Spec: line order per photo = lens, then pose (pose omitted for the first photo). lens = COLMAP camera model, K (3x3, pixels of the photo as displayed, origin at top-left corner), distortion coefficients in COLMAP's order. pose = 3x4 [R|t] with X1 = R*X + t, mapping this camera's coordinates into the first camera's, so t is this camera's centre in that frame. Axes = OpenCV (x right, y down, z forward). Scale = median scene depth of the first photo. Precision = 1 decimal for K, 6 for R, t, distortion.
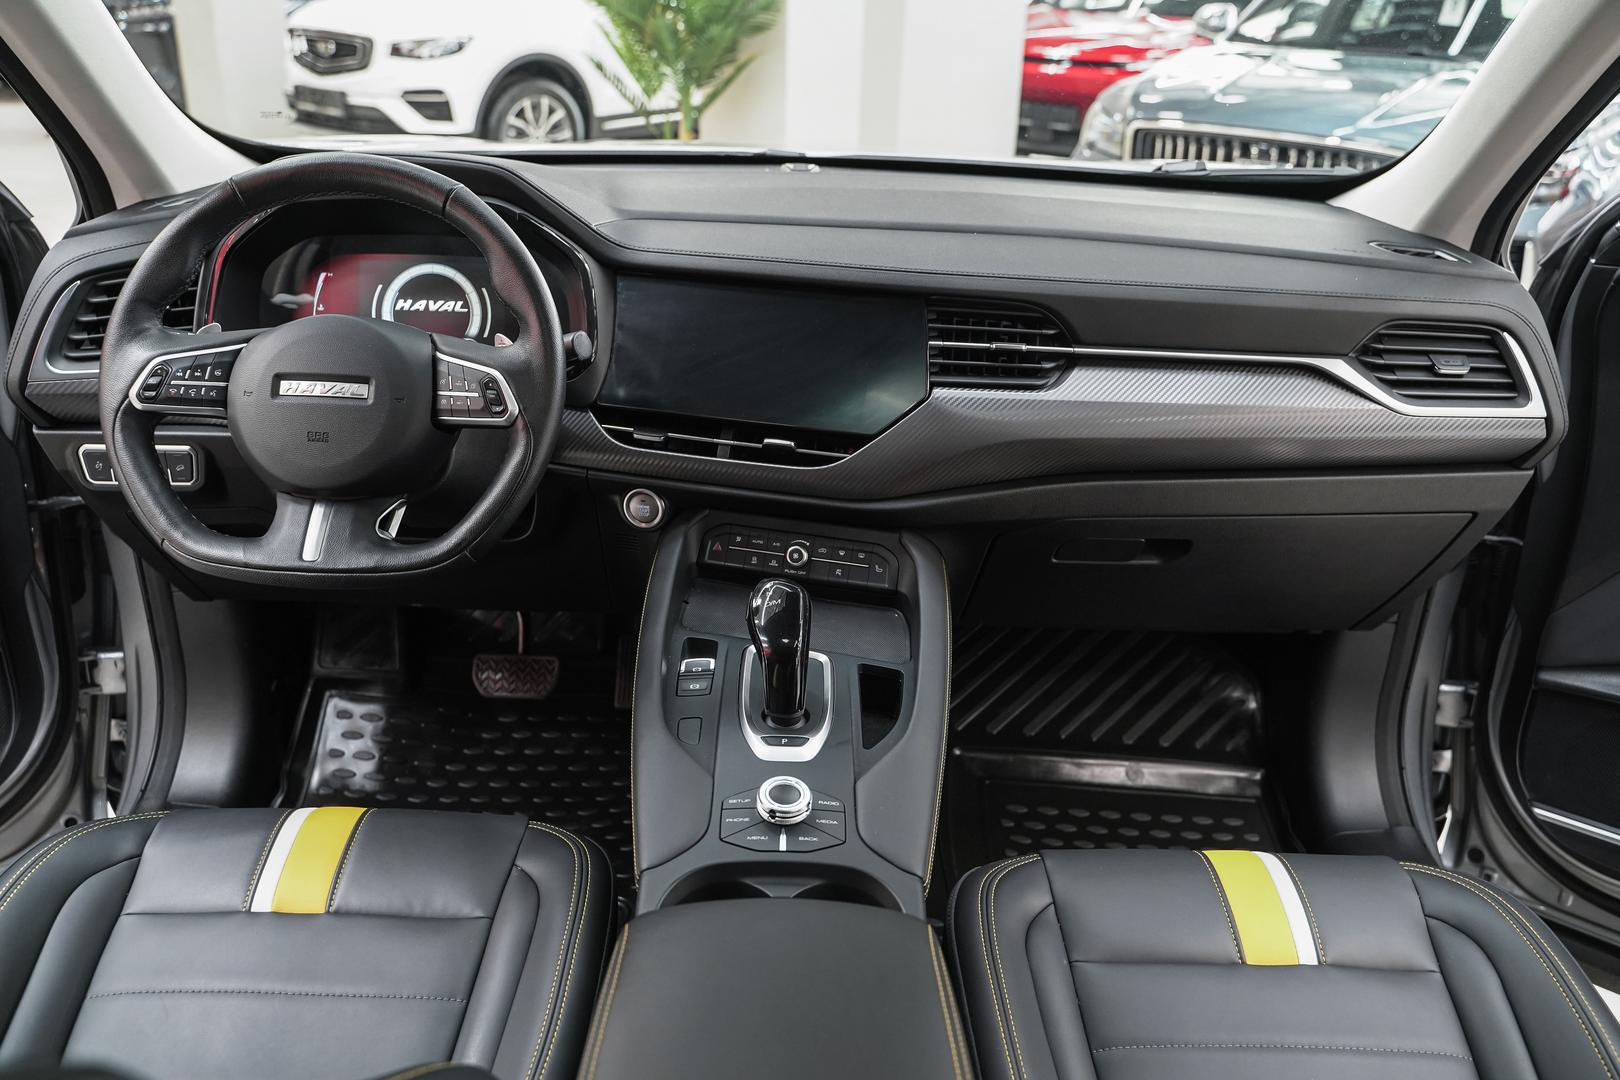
lens RADIAL K [[1294.1, 0, 800.3], [0, 1294.1, 539.4], [0, 0, 1]] dist [-0.011942, 0.022447]
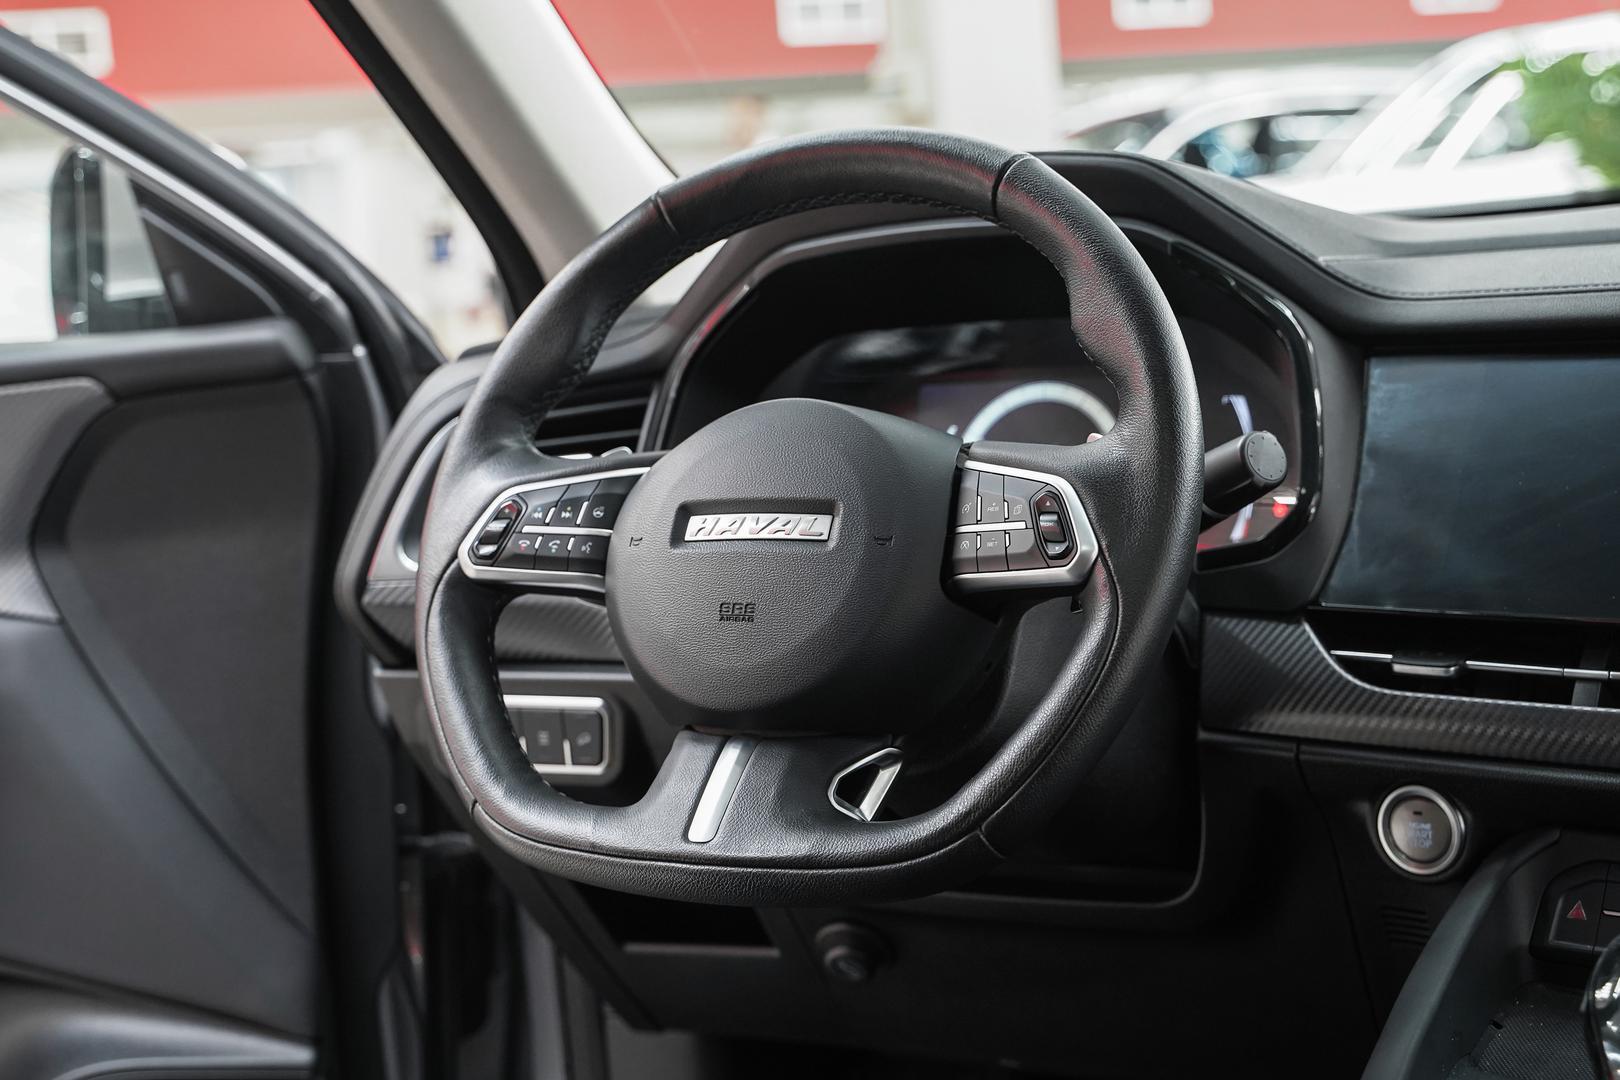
lens RADIAL K [[2370.5, 0, 801.8], [0, 2370.5, 537.0], [0, 0, 1]] dist [0.023603, 0.000000]
pose [[0.884211, -0.042297, -0.465169, 0.089150], [-0.085148, 0.964608, -0.249564, 0.112463], [0.459261, 0.260275, 0.849315, 0.151902]]
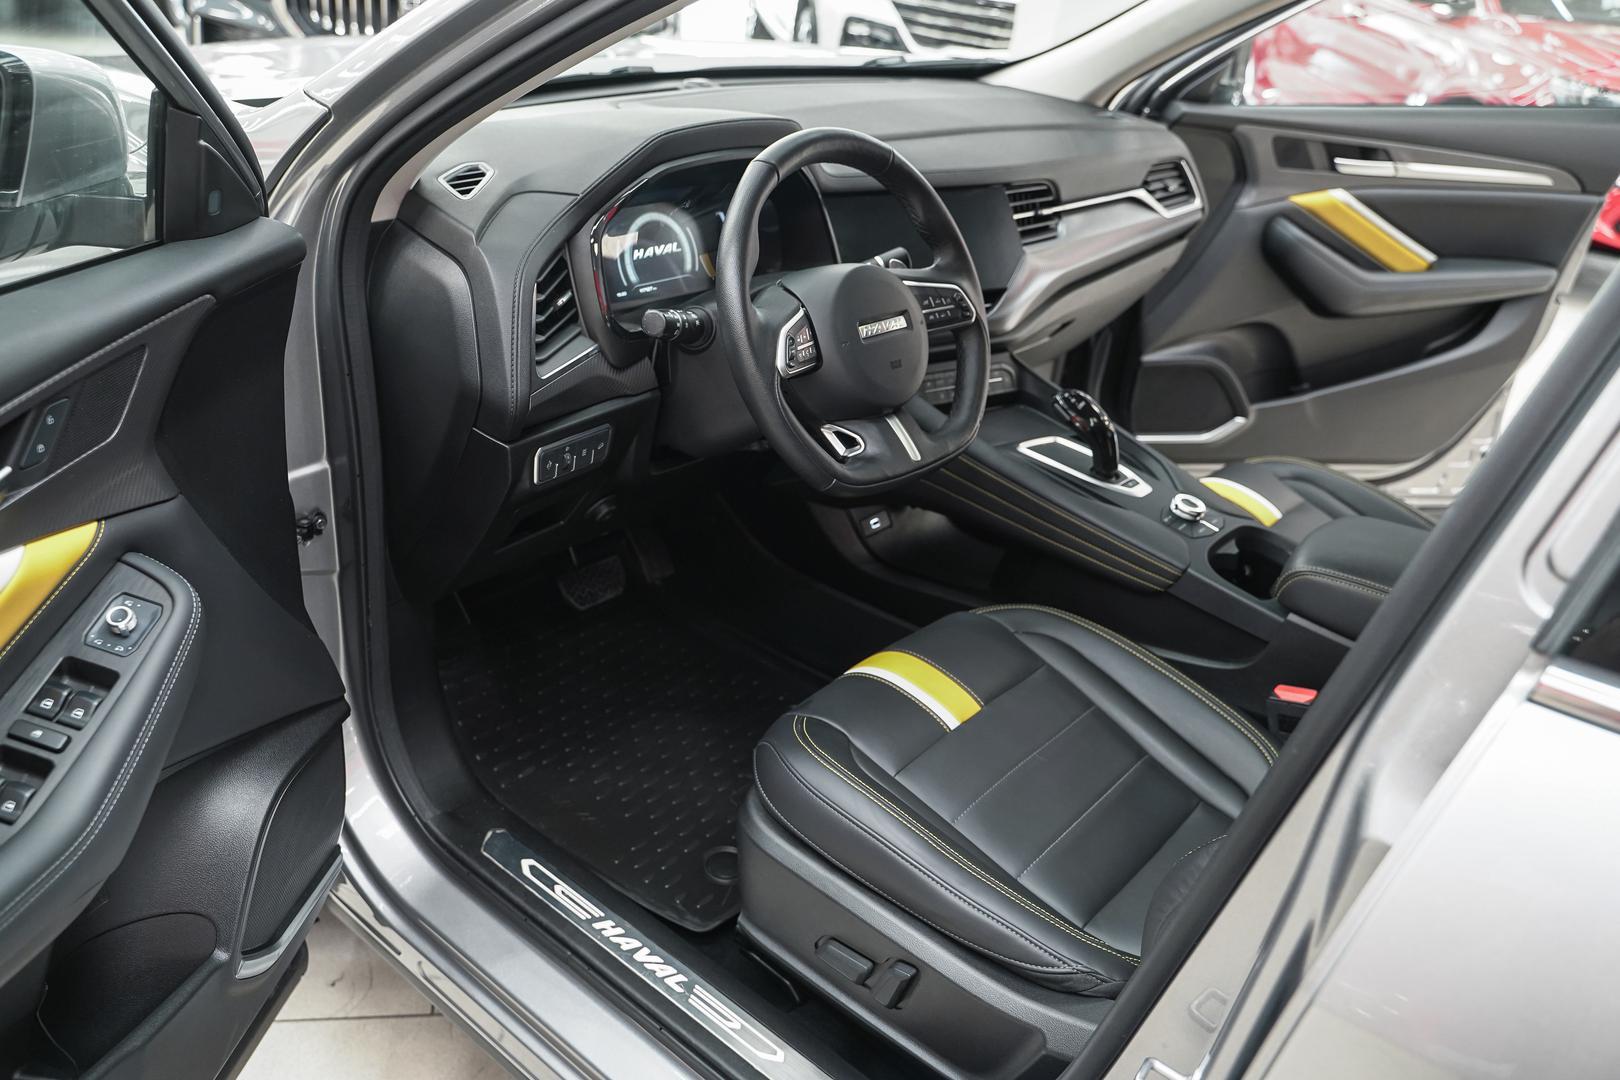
lens RADIAL K [[1294.1, 0, 758.7], [0, 1294.1, 533.5], [0, 0, 1]] dist [-0.011942, 0.022447]
pose [[0.664531, -0.314509, 0.677852, -1.164132], [0.220827, 0.949254, 0.223947, -0.199626], [-0.713887, 0.000868, 0.700260, 0.187449]]
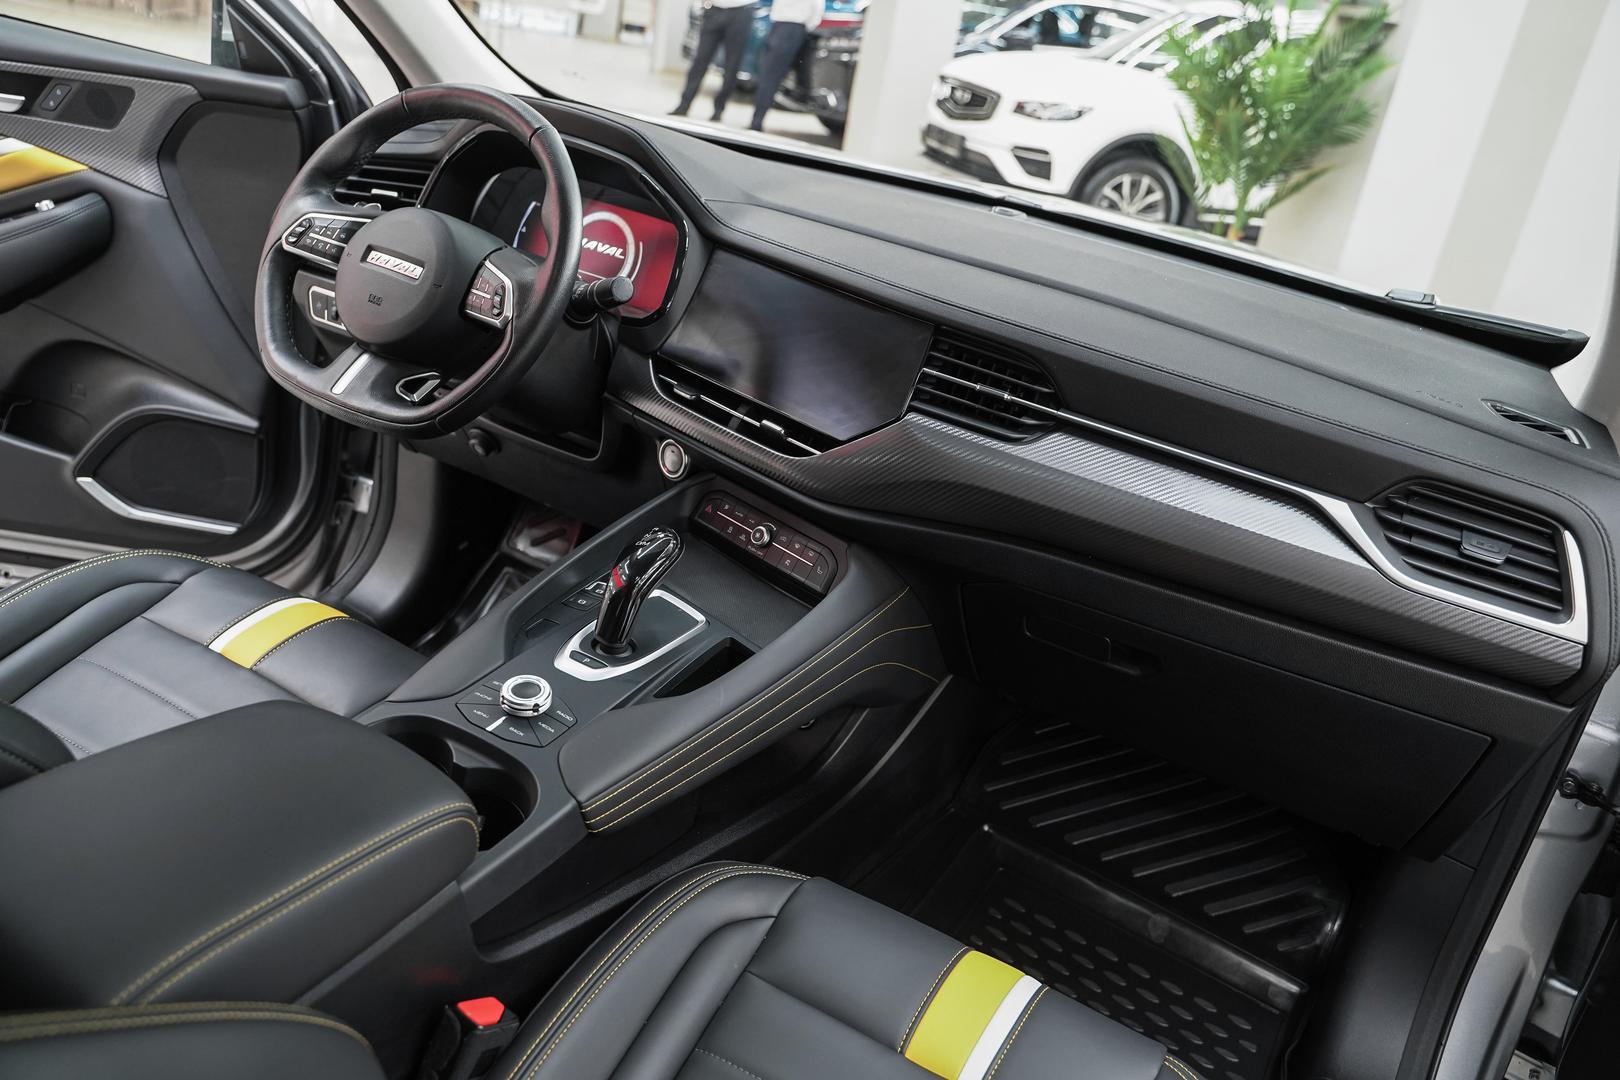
lens RADIAL K [[1294.1, 0, 802.5], [0, 1294.1, 531.8], [0, 0, 1]] dist [-0.011942, 0.022447]
pose [[0.862139, 0.296527, -0.410837, 0.461179], [-0.321773, 0.946782, 0.008115, -0.009947], [0.391380, 0.125200, 0.911673, 0.063151]]
